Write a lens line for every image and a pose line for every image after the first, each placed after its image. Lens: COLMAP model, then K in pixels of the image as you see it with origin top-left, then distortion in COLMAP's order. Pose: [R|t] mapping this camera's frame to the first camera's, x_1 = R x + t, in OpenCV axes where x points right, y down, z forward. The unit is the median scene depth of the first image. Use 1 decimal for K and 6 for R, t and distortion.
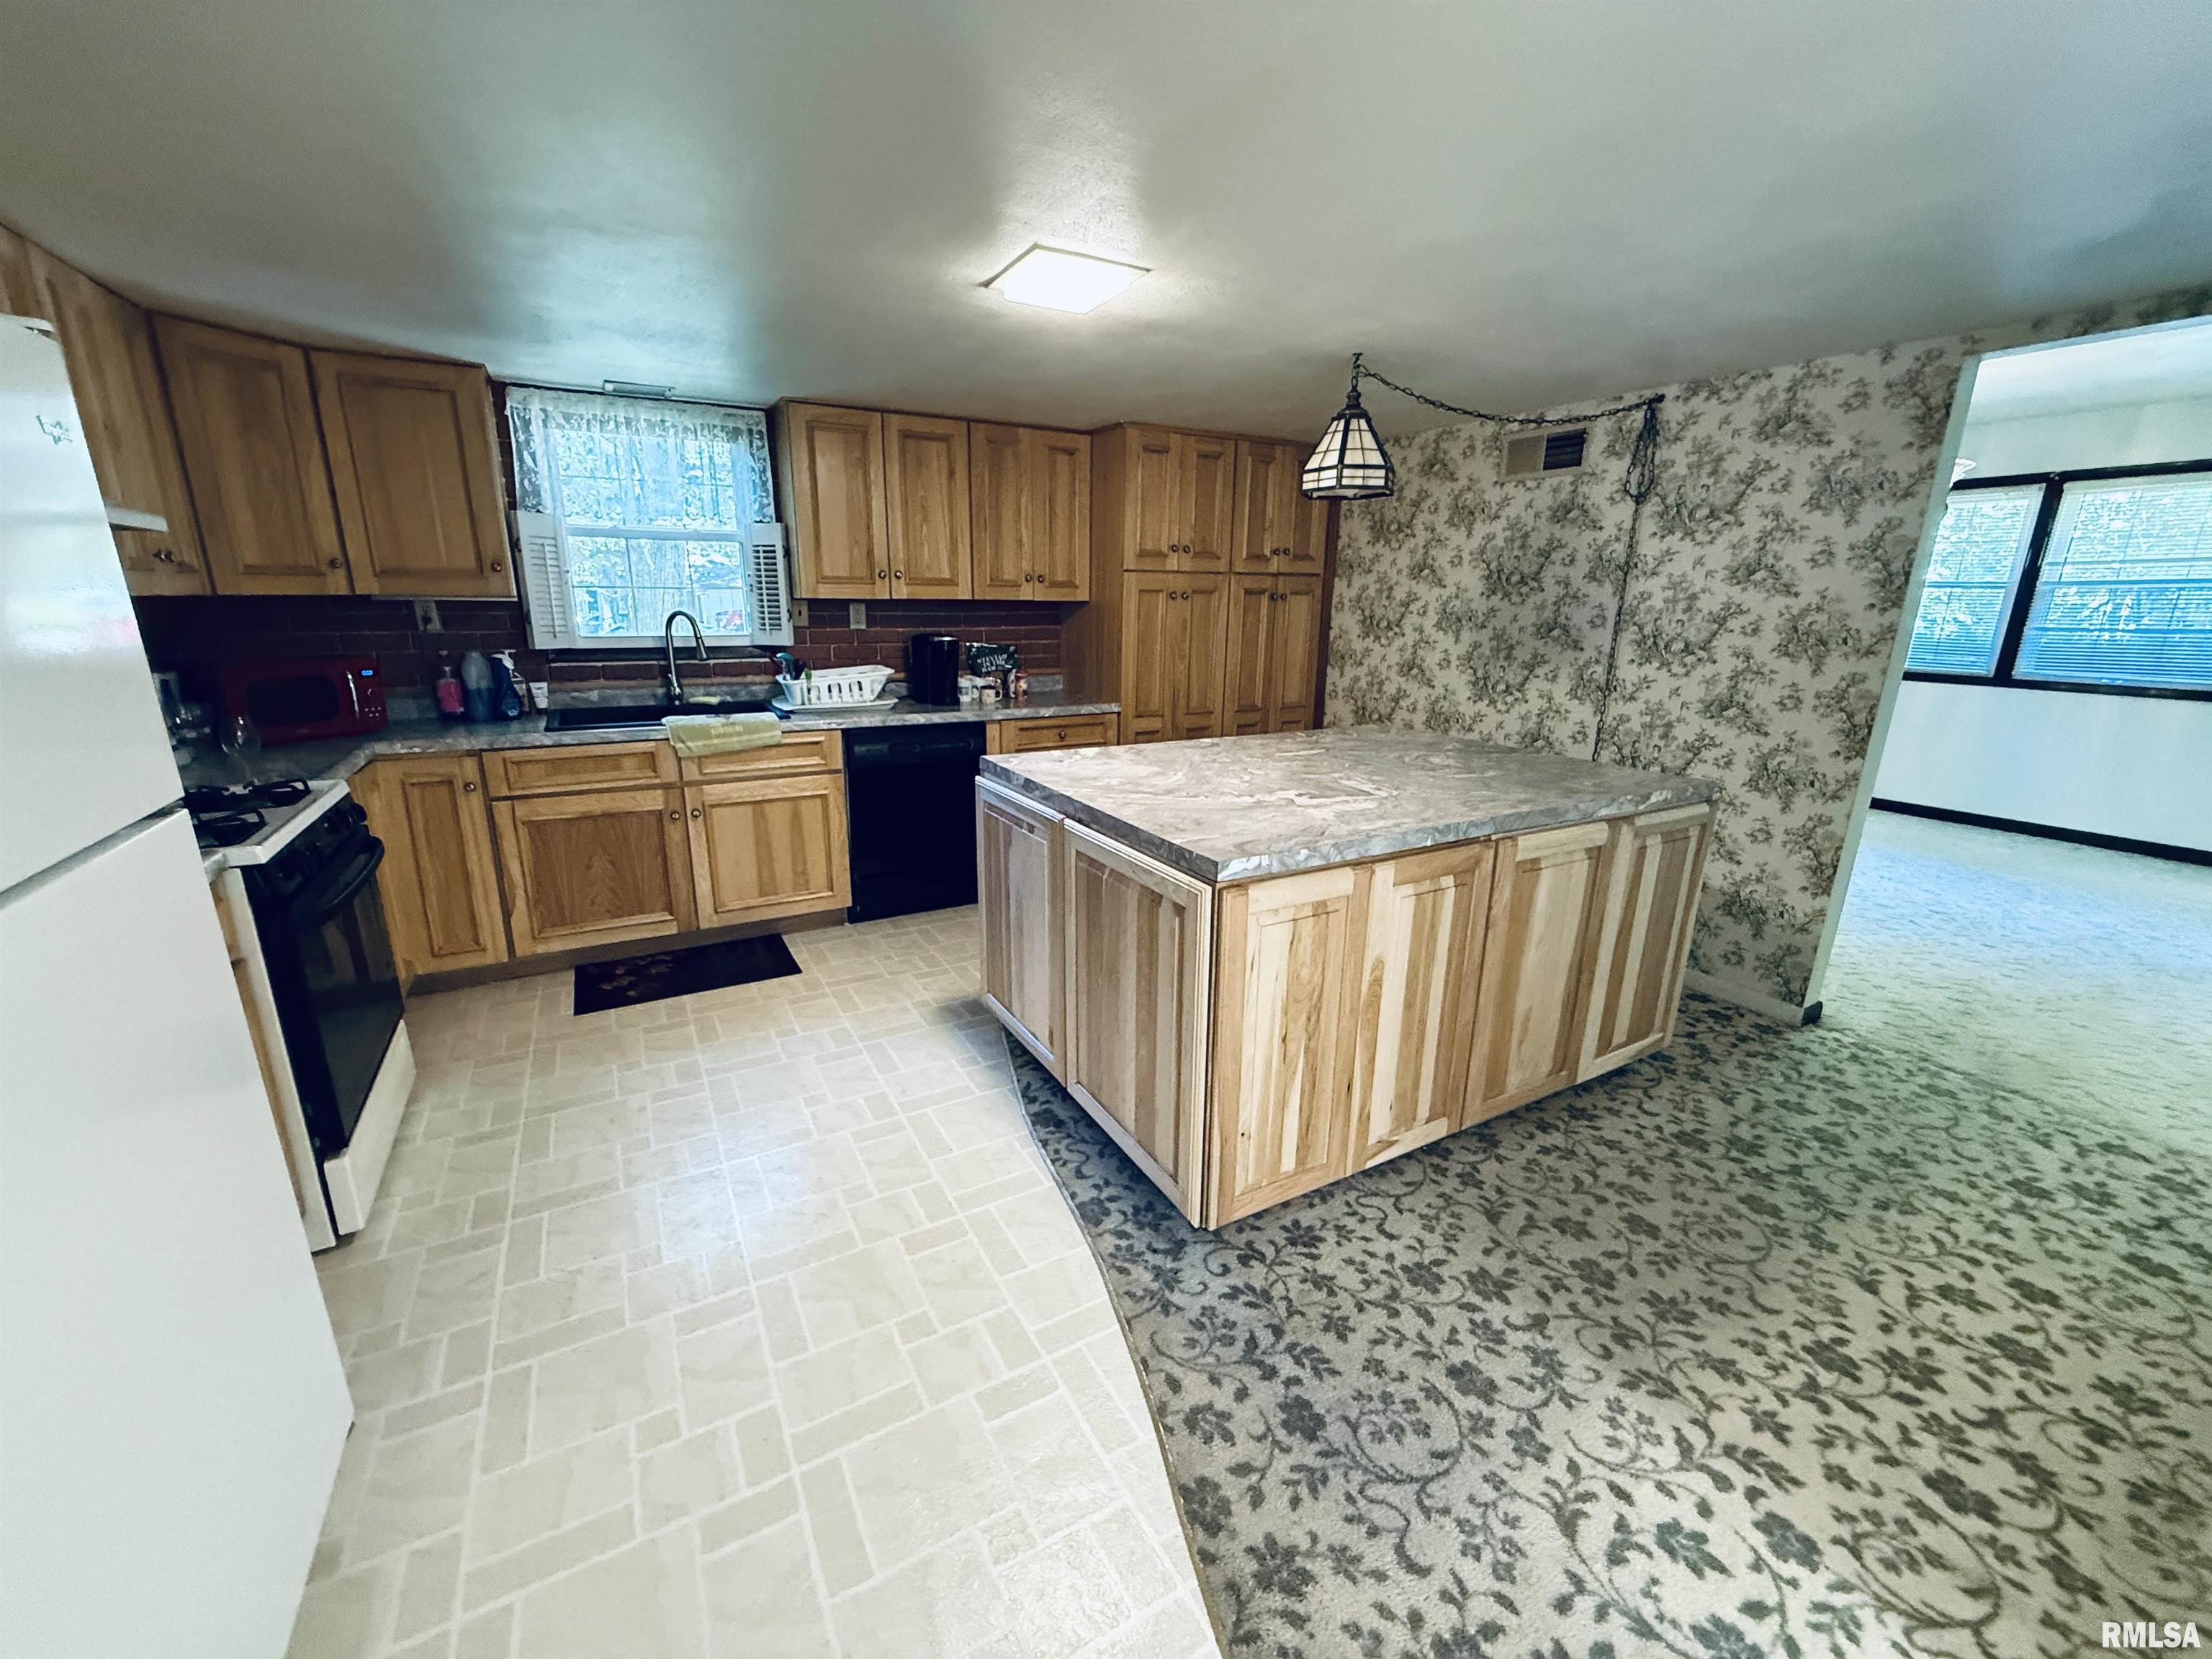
lens RADIAL K [[883.0, 0, 1097.4], [0, 883.0, 829.5], [0, 0, 1]] dist [-0.002223, -0.000471]
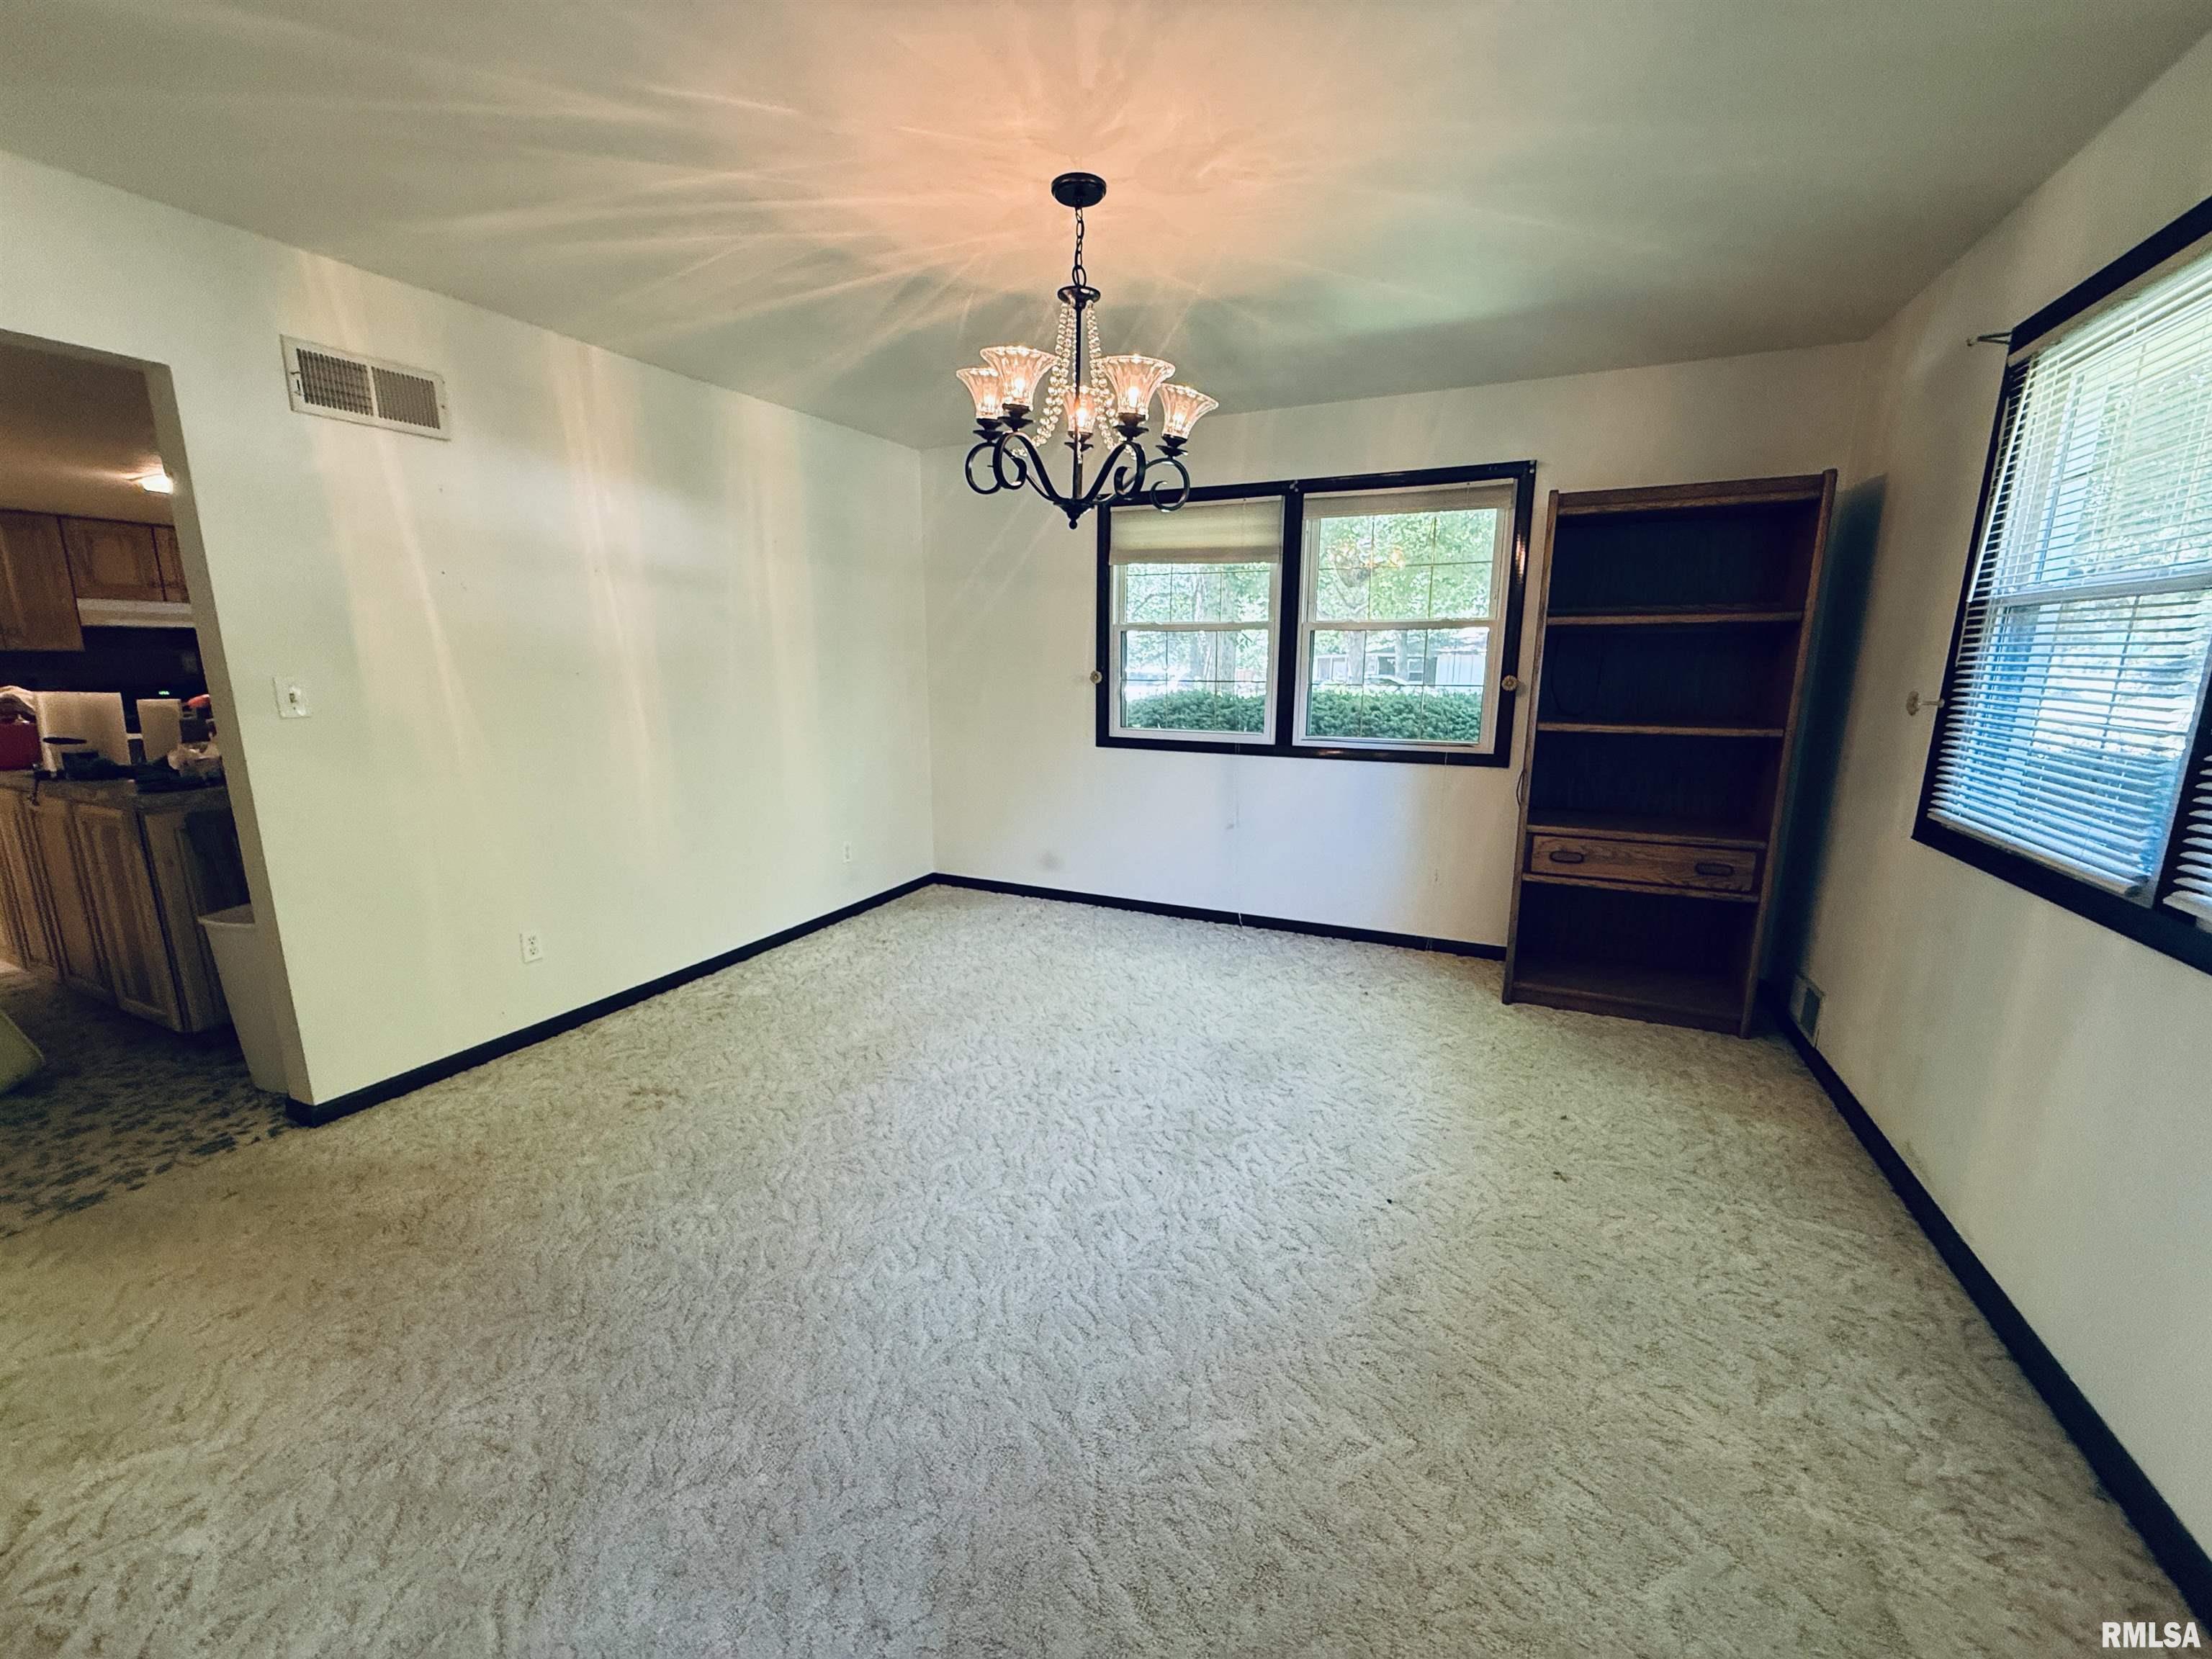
lens RADIAL K [[883.0, 0, 1097.4], [0, 883.0, 829.5], [0, 0, 1]] dist [-0.002223, -0.000471]
pose [[0.584152, 0.147210, -0.798182, 1.998029], [-0.202661, 0.978720, 0.032189, -0.251729], [0.785935, 0.142957, 0.601555, 1.110391]]
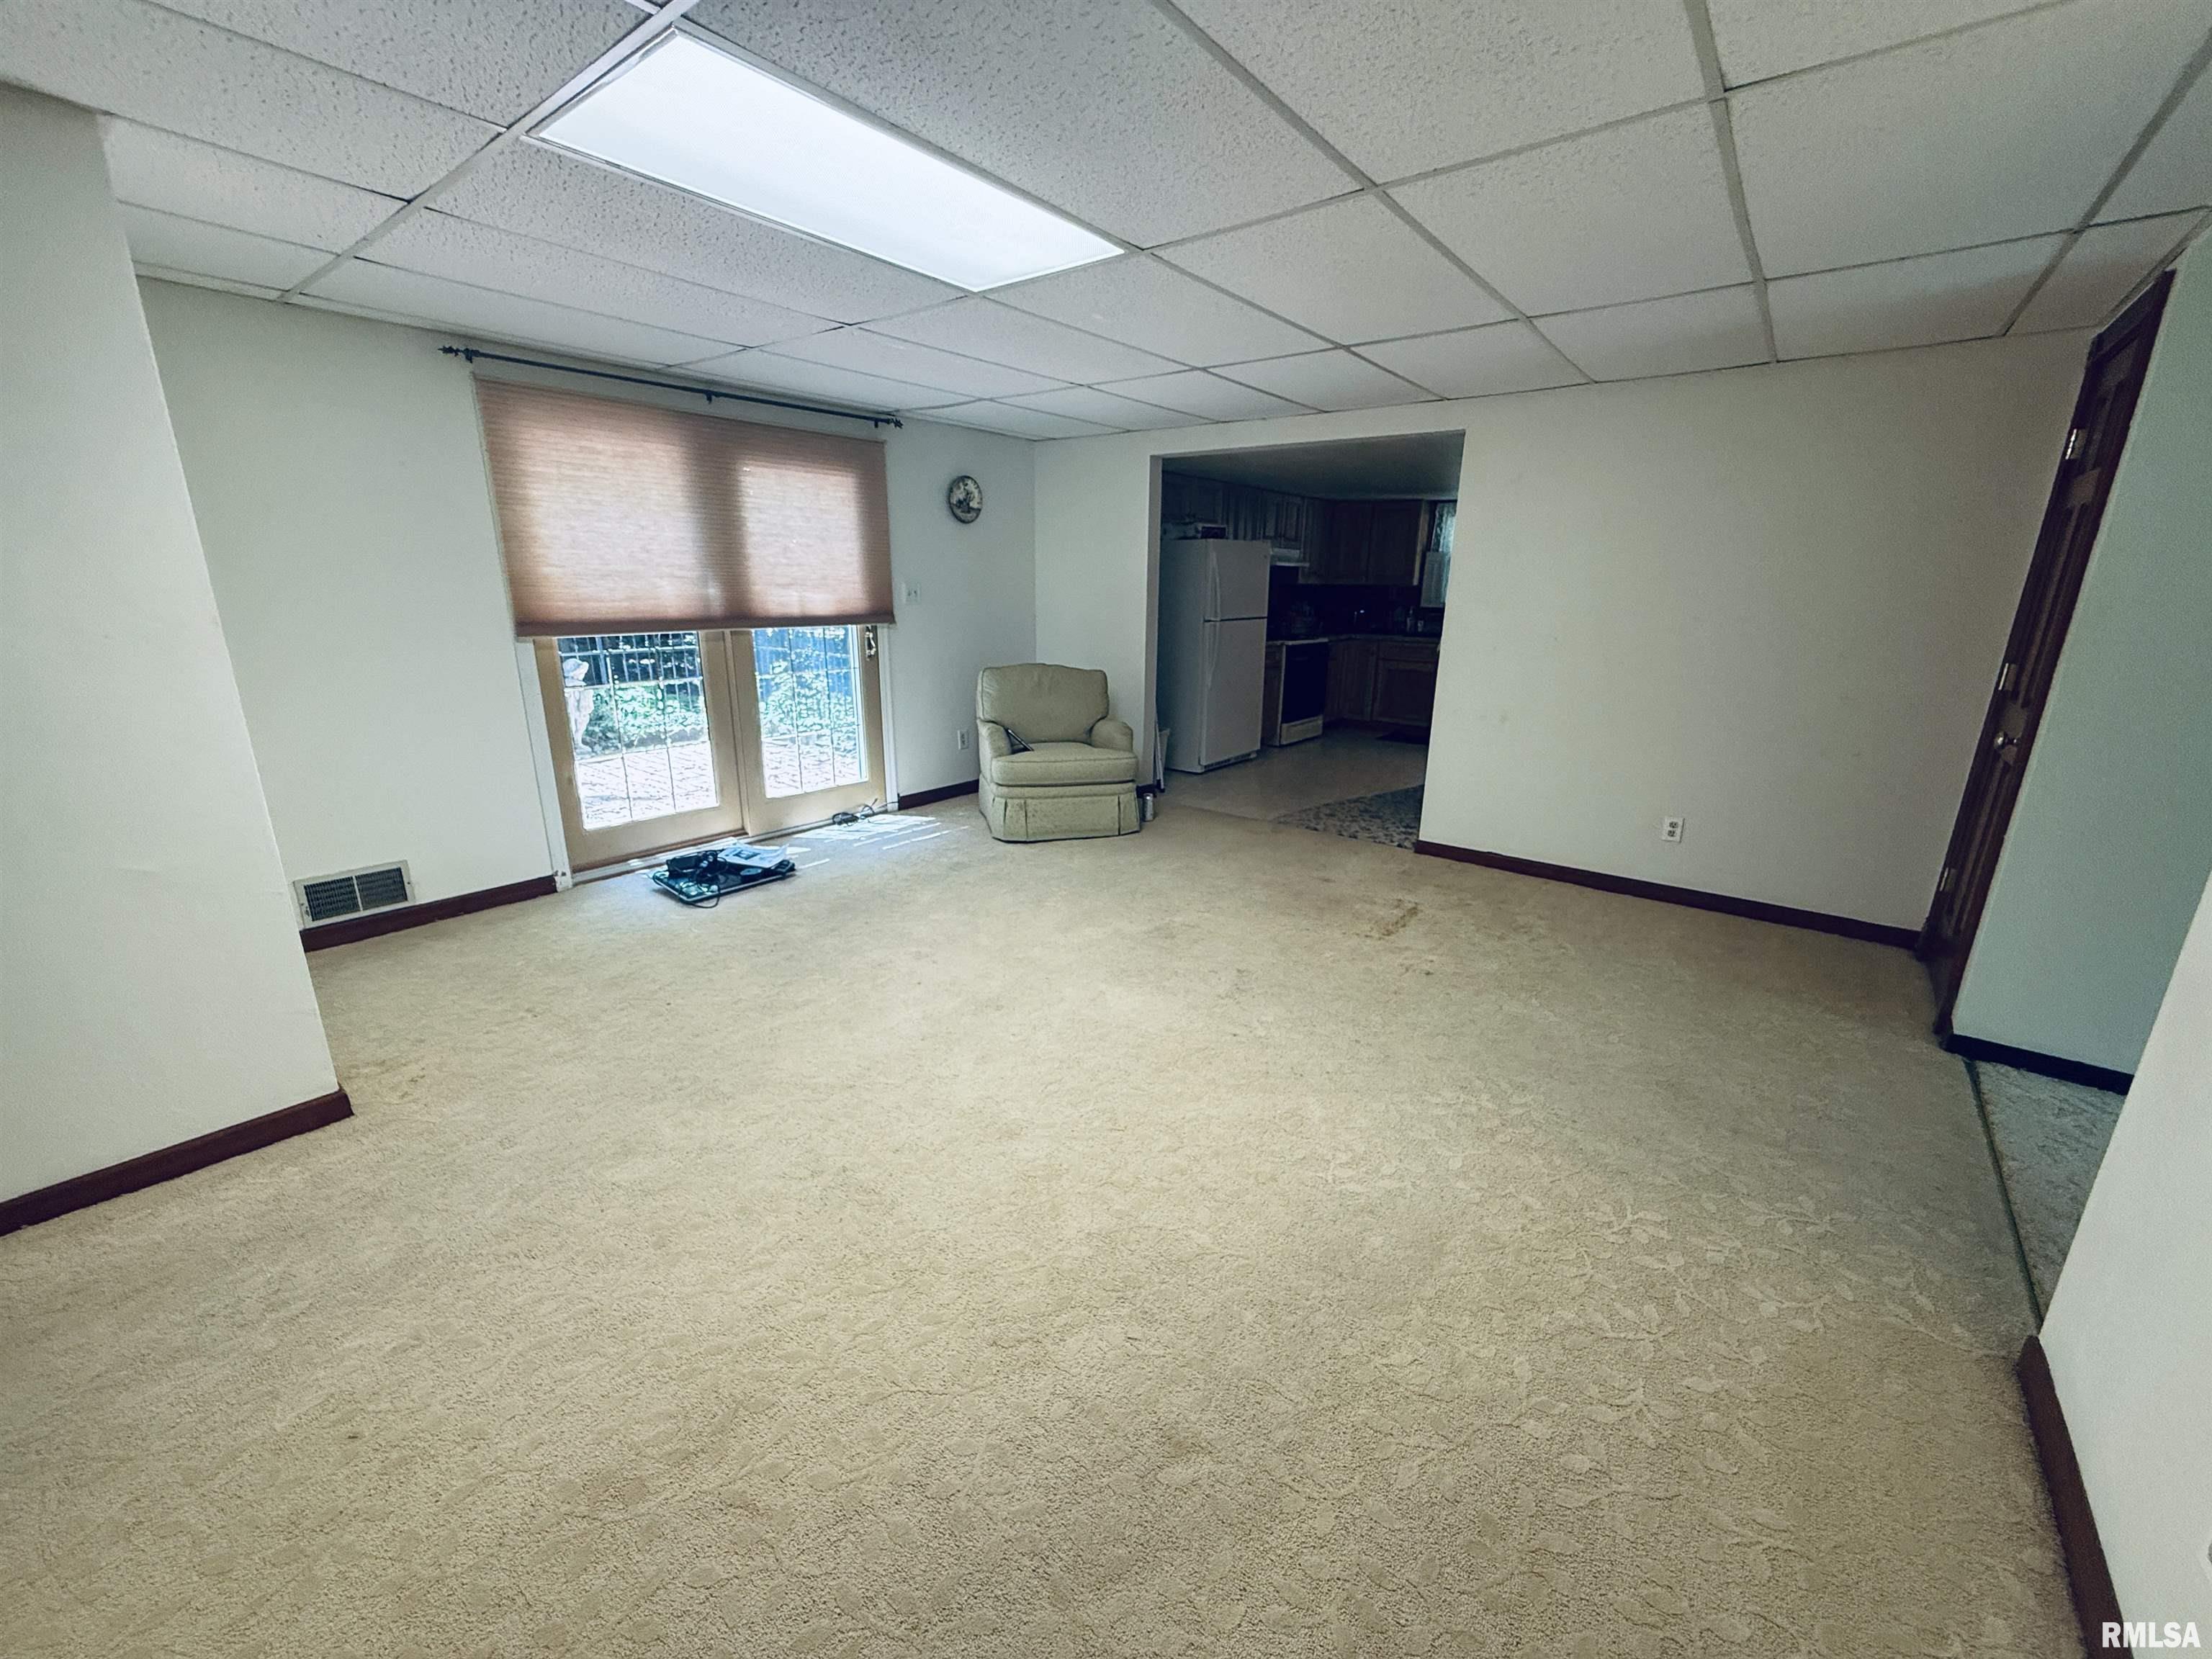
lens RADIAL K [[883.0, 0, 1097.4], [0, 883.0, 829.5], [0, 0, 1]] dist [-0.002223, -0.000471]
pose [[0.386621, 0.238152, -0.890959, 1.659955], [-0.245115, 0.957871, 0.149672, 0.297930], [0.889069, 0.160521, 0.428707, -0.936315]]
